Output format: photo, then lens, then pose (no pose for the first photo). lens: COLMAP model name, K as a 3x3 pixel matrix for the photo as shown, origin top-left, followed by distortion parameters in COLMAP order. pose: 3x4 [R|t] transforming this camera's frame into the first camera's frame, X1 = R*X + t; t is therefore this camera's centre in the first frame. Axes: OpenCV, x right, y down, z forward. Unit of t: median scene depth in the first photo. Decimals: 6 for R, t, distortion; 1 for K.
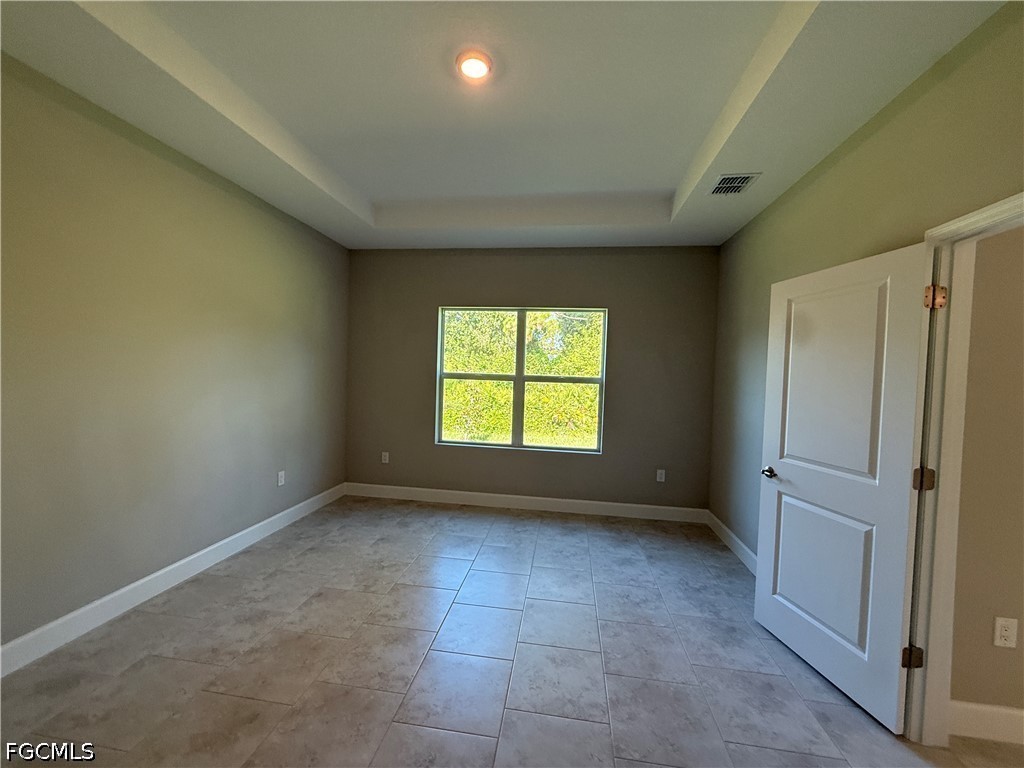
lens RADIAL K [[409.4, 0, 508.2], [0, 409.4, 385.5], [0, 0, 1]] dist [-0.001481, 0.001098]
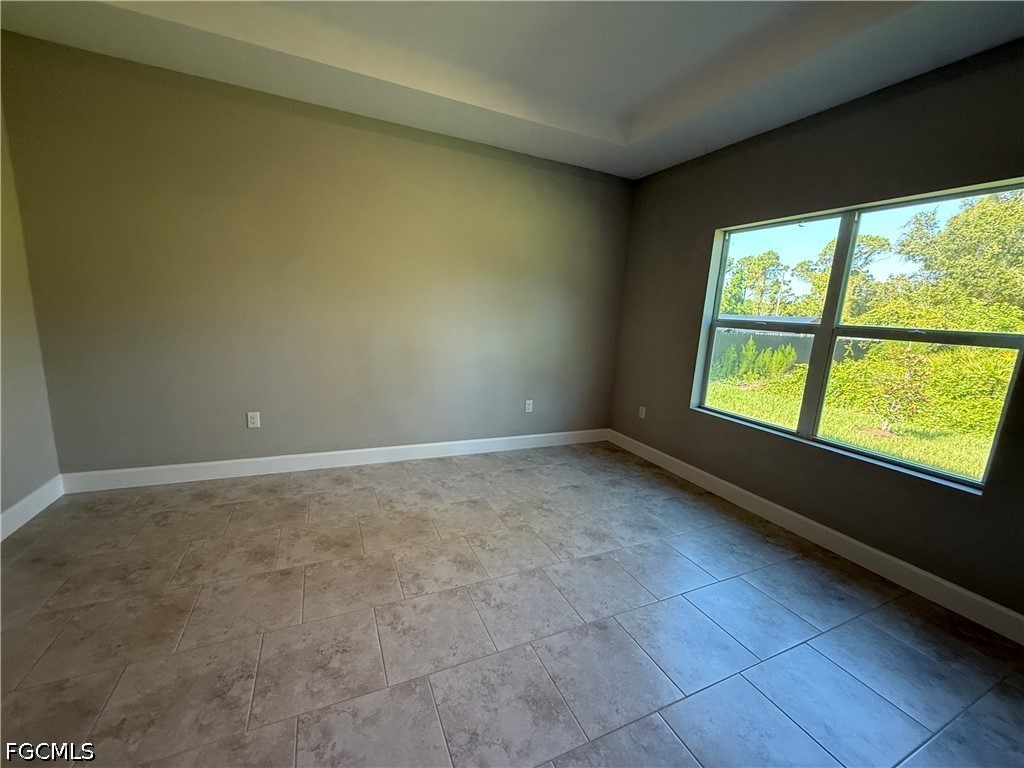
lens RADIAL K [[409.4, 0, 512.0], [0, 409.4, 385.8], [0, 0, 1]] dist [-0.001481, 0.001098]
pose [[0.540498, 0.152586, -0.827393, 0.355565], [-0.065674, 0.988068, 0.139316, 0.013103], [0.838778, -0.020962, 0.544069, 0.329854]]
